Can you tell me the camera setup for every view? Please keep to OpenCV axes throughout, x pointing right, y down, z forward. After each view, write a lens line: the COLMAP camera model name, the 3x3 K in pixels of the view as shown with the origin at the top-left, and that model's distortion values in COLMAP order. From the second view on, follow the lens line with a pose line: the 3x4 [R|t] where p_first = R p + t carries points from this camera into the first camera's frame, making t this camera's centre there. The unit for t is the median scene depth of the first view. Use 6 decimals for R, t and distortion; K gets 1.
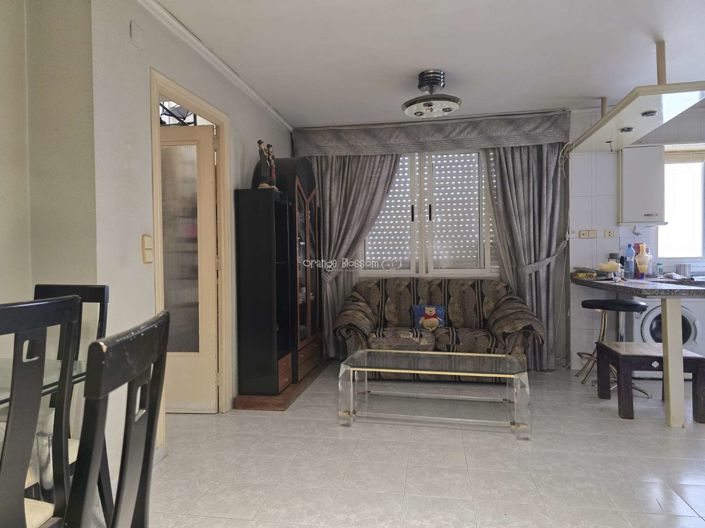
lens RADIAL K [[474.6, 0, 350.6], [0, 474.6, 263.5], [0, 0, 1]] dist [0.043827, -0.016943]
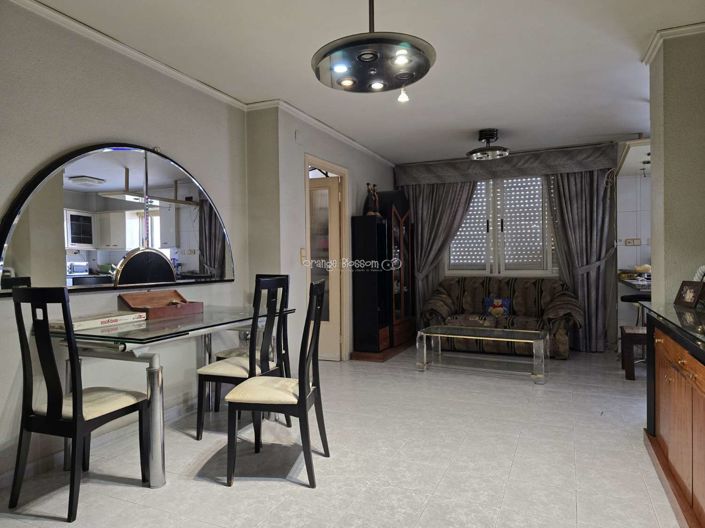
lens RADIAL K [[474.6, 0, 350.9], [0, 474.6, 265.1], [0, 0, 1]] dist [0.043827, -0.016943]
pose [[0.969177, 0.004581, -0.246323, 0.100051], [-0.004880, 0.999988, -0.000603, 0.001379], [0.246317, 0.001787, 0.969188, -0.365651]]
